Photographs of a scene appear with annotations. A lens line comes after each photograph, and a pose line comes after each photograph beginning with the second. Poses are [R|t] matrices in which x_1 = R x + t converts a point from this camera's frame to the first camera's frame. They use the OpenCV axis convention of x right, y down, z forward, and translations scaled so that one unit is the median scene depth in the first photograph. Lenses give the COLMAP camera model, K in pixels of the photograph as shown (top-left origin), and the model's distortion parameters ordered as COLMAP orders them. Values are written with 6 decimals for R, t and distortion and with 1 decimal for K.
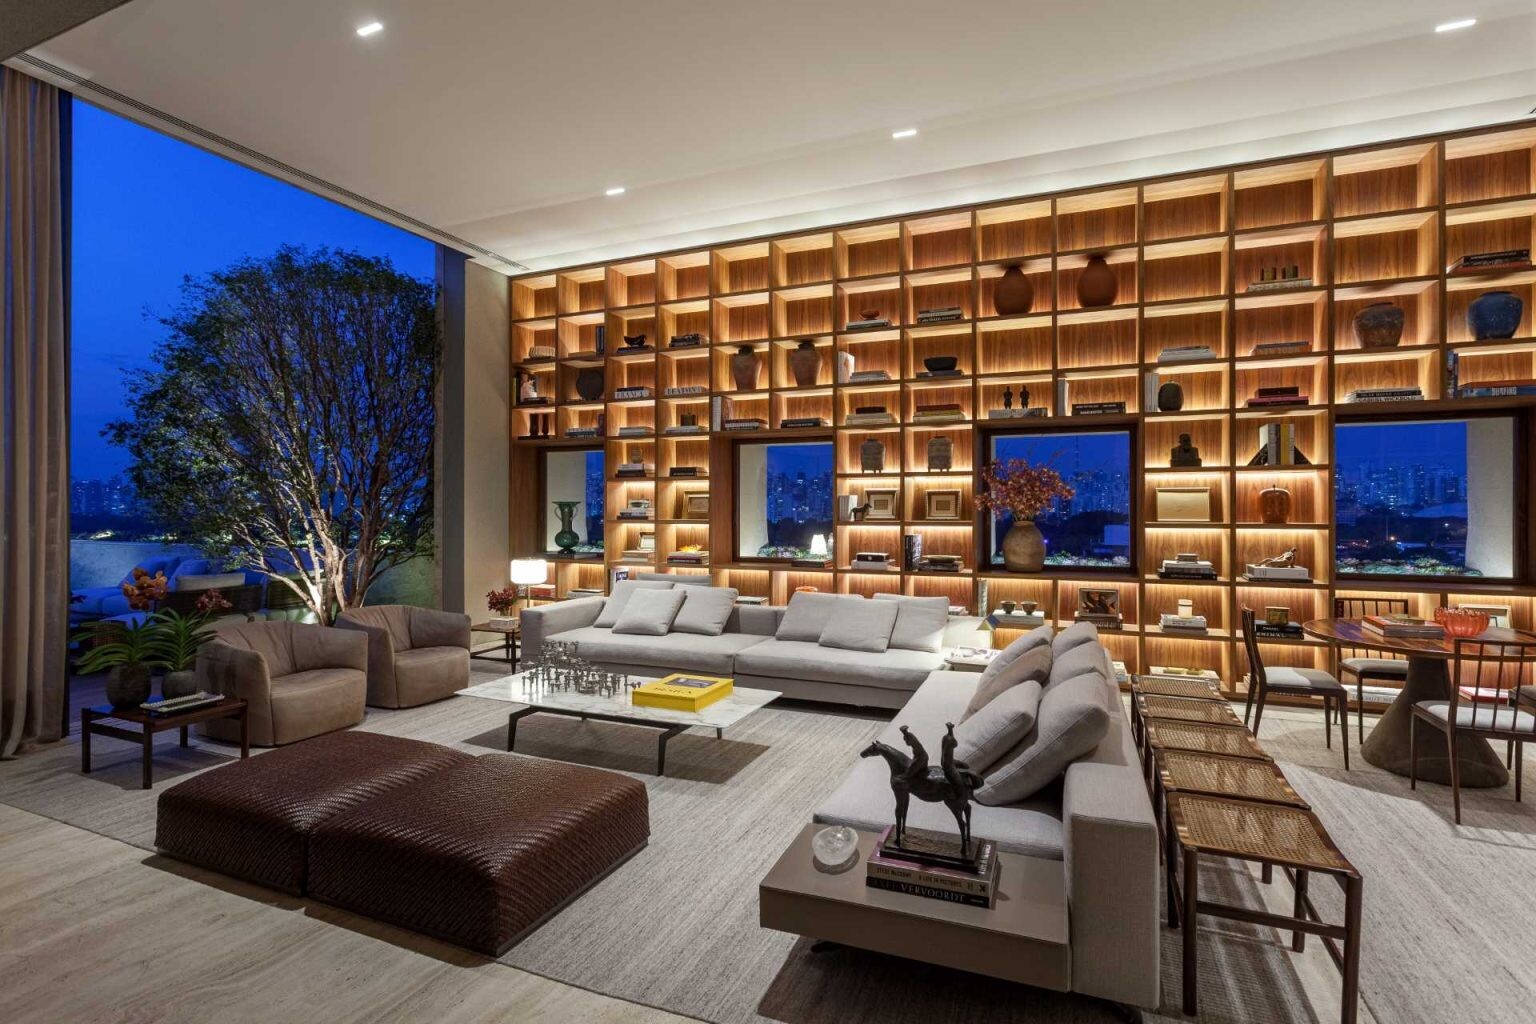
lens RADIAL K [[739.7, 0, 768.0], [0, 739.7, 512.0], [0, 0, 1]] dist [-0.001744, -0.000163]
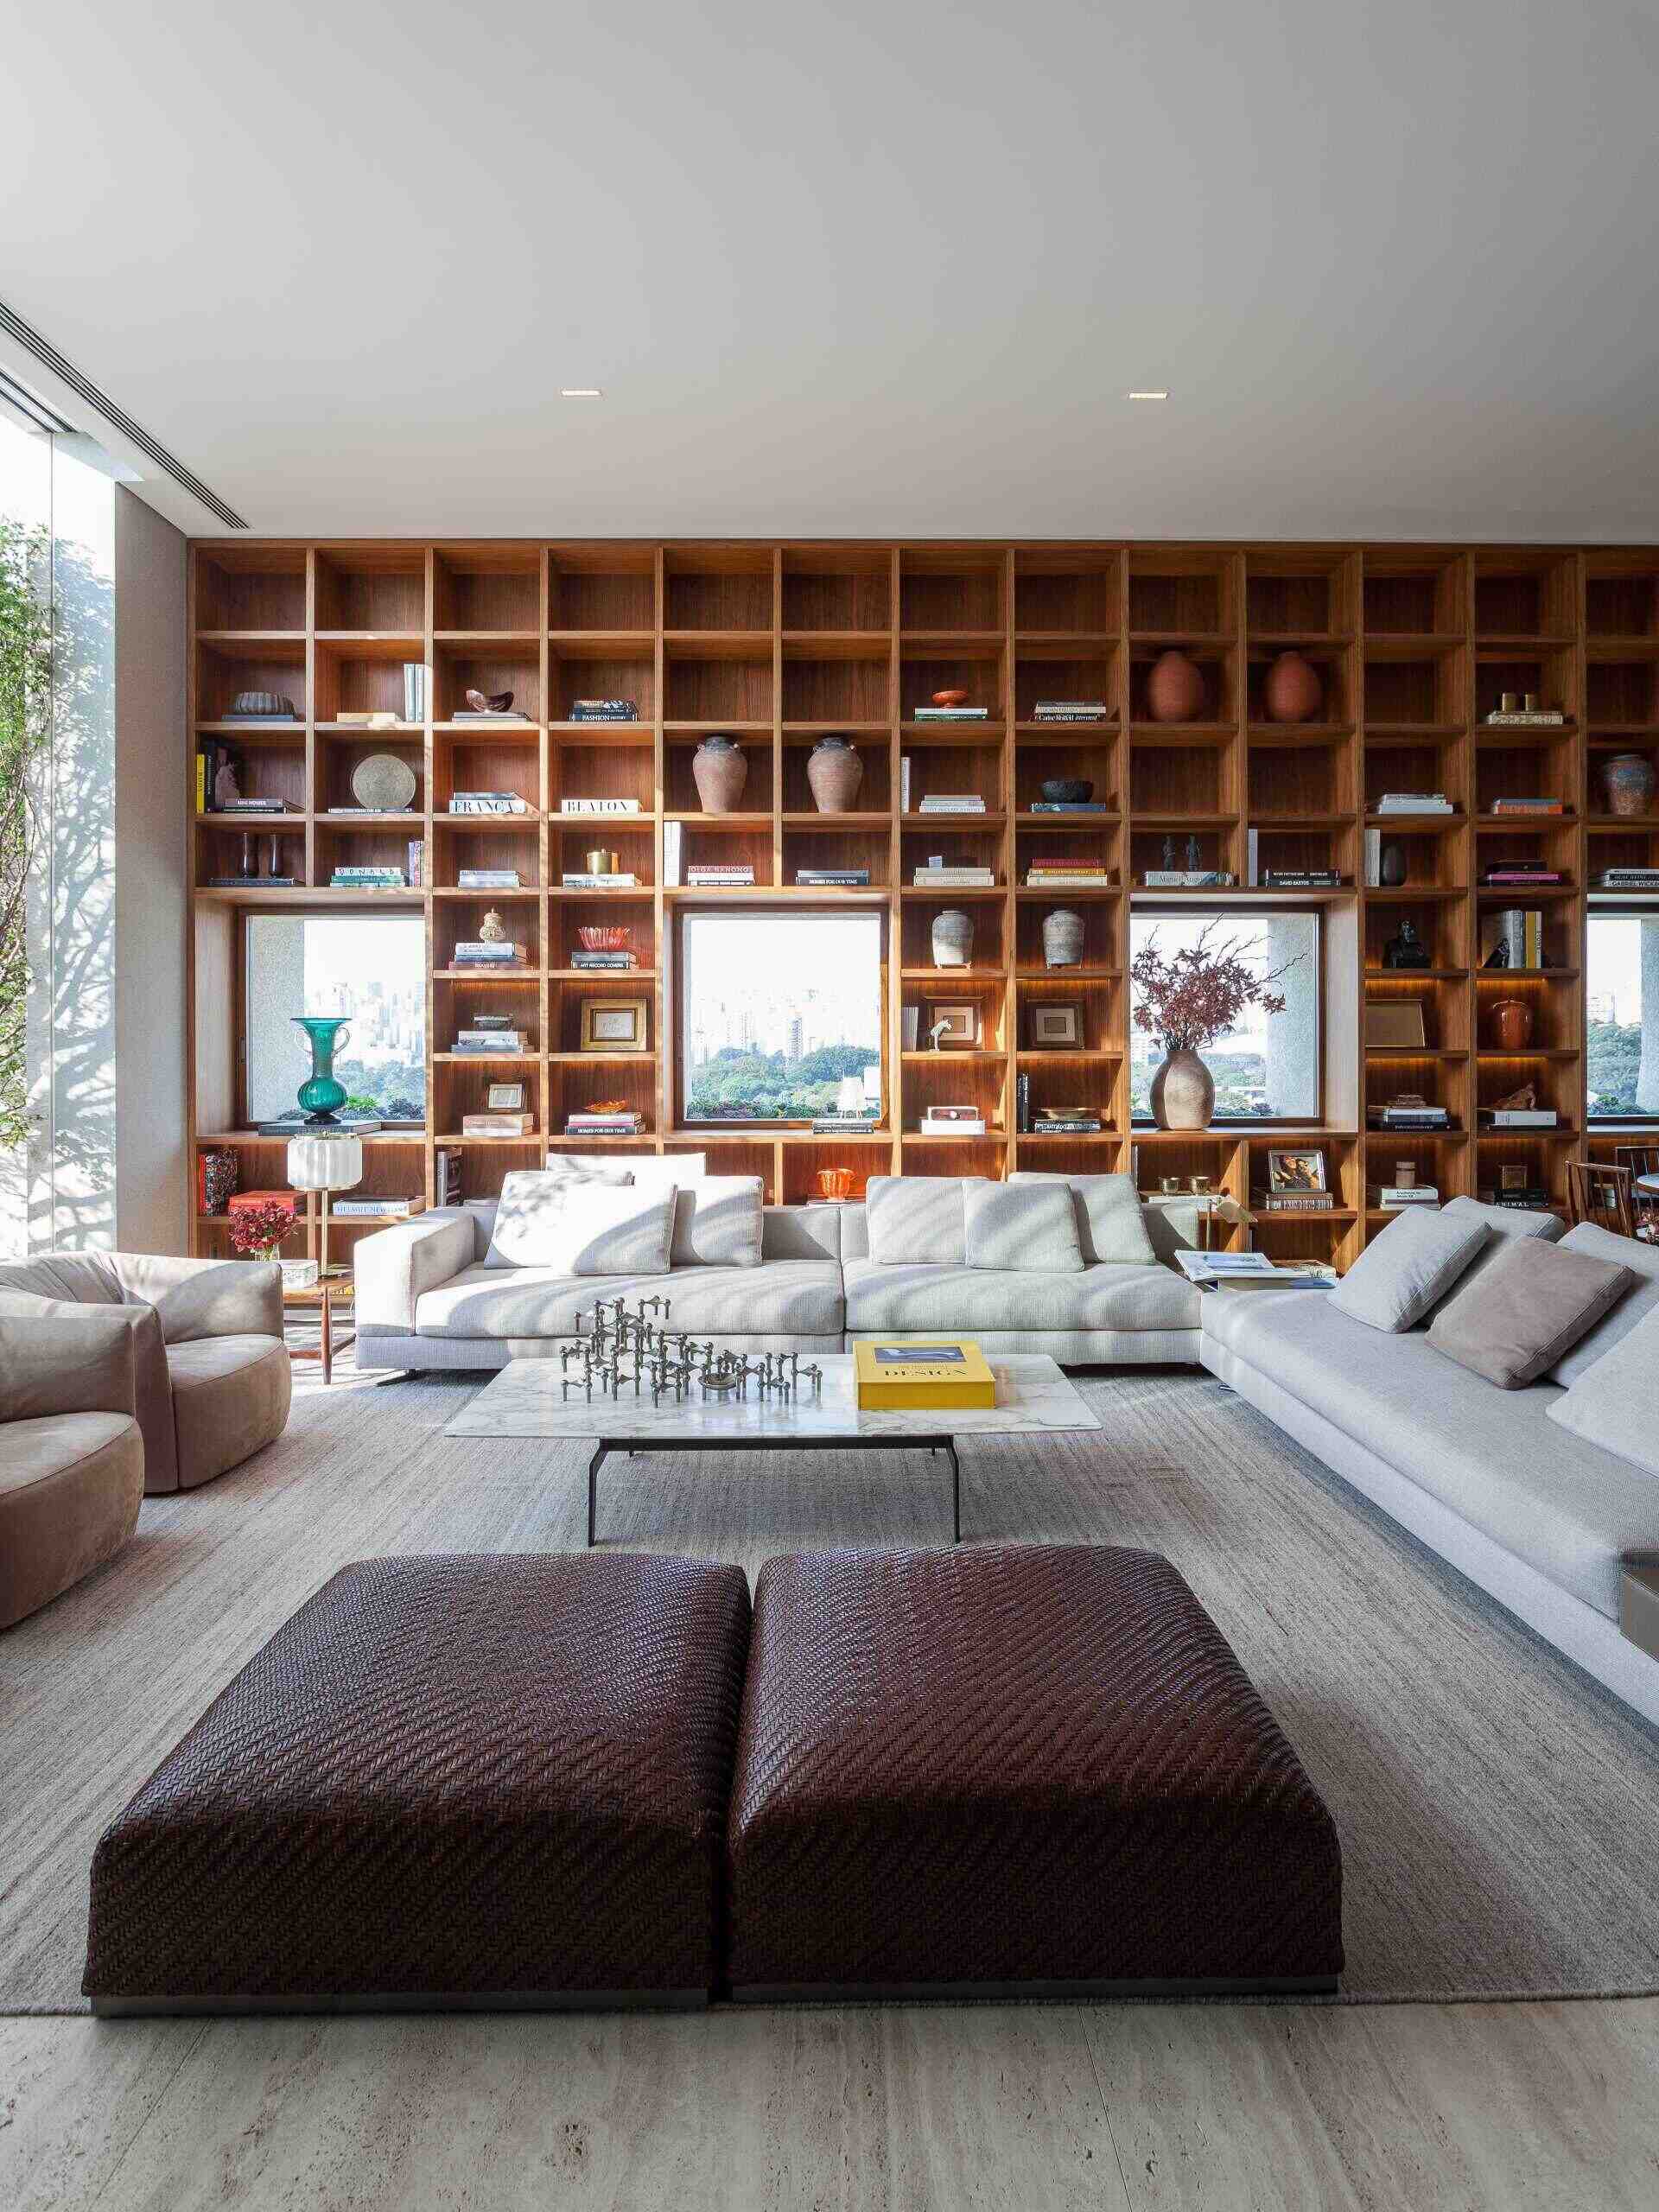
lens RADIAL K [[1230.0, 0, 838.2], [0, 1230.0, 1027.9], [0, 0, 1]] dist [-0.003394, 0.000574]
pose [[0.912435, -0.001707, 0.409218, -0.860510], [0.003537, 0.999987, -0.003715, -0.008977], [-0.409207, 0.004837, 0.912429, 0.366456]]
